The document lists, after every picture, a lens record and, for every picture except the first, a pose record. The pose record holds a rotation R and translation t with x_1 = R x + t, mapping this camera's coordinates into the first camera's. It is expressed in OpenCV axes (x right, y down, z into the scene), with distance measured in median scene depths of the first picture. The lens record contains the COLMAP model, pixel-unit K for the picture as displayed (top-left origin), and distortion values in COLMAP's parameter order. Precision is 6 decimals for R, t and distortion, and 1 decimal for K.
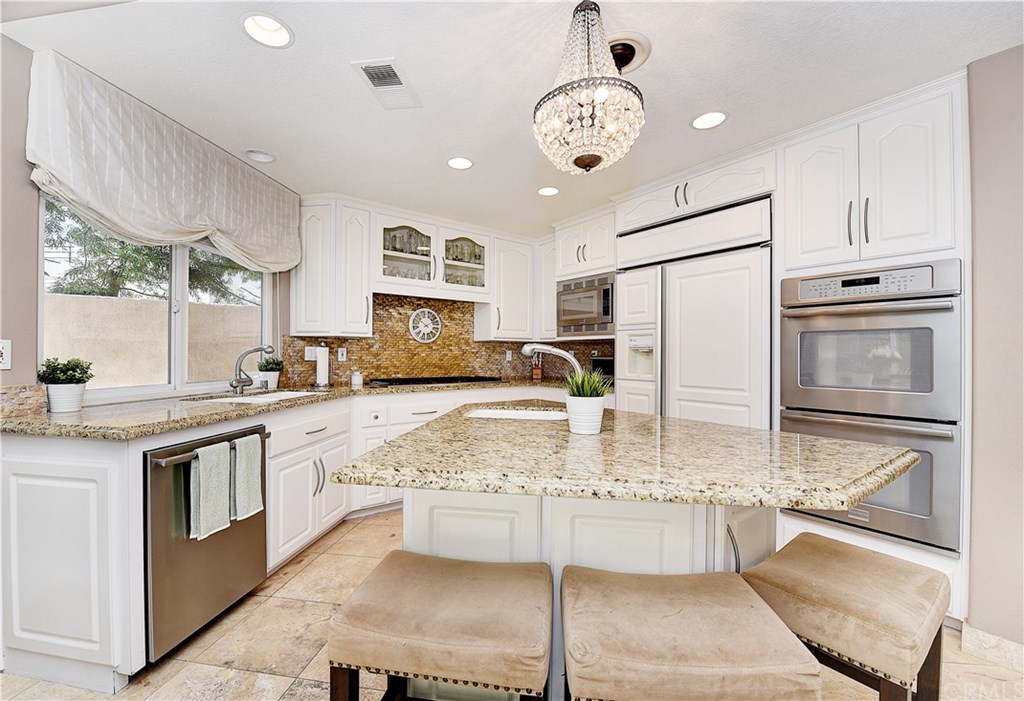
lens RADIAL K [[420.4, 0, 500.6], [0, 420.4, 351.7], [0, 0, 1]] dist [-0.015197, -0.002375]
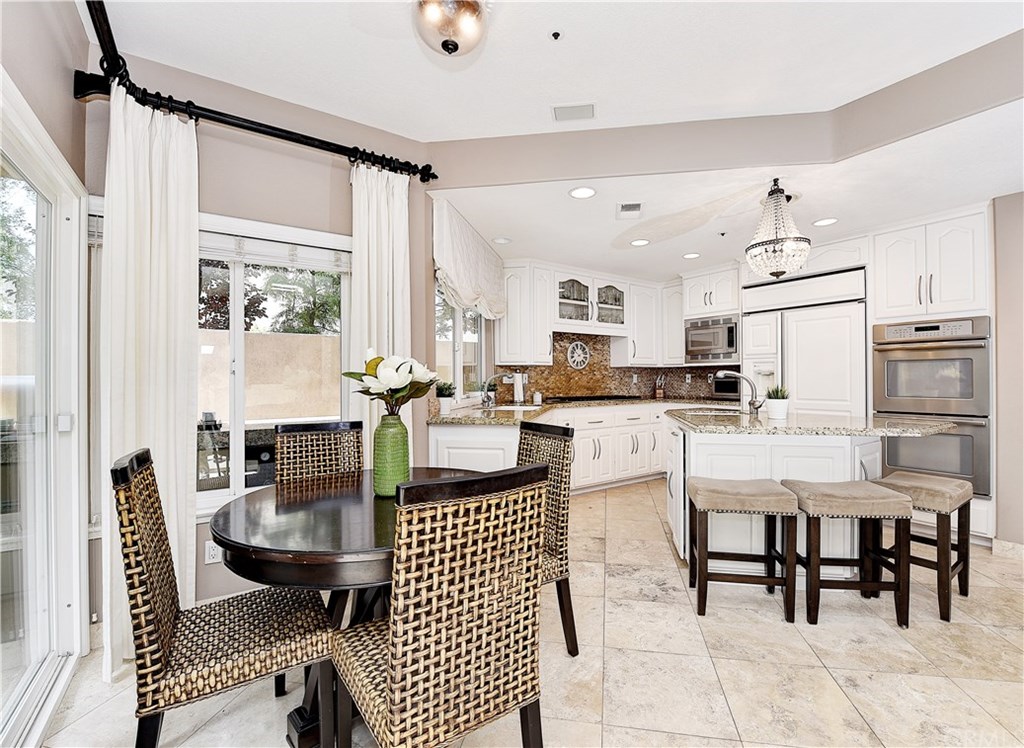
lens RADIAL K [[452.8, 0, 518.8], [0, 452.8, 376.4], [0, 0, 1]] dist [-0.024003, -0.000170]
pose [[0.999418, -0.008549, -0.033020, -0.352897], [0.008589, 0.999963, 0.001056, -0.002072], [0.033010, -0.001339, 0.999454, -0.412635]]
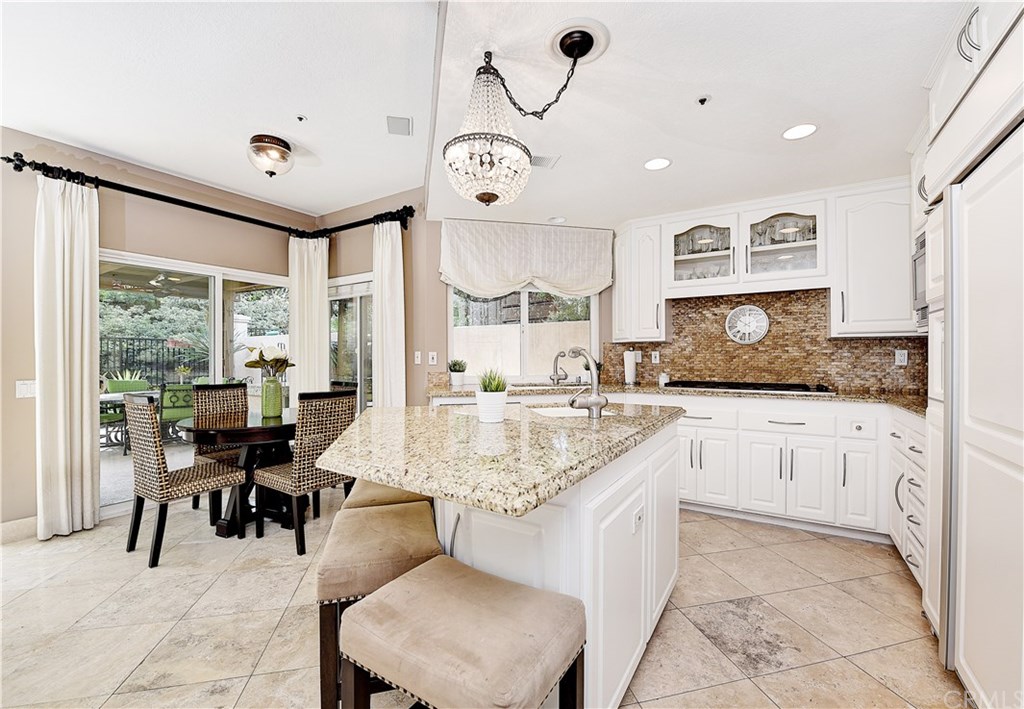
lens RADIAL K [[422.6, 0, 513.2], [0, 422.6, 359.5], [0, 0, 1]] dist [-0.014267, -0.000731]
pose [[0.367246, 0.001250, -0.930123, 0.529716], [0.010152, 0.999934, 0.005352, 0.002579], [0.930068, -0.011408, 0.367209, 0.236019]]
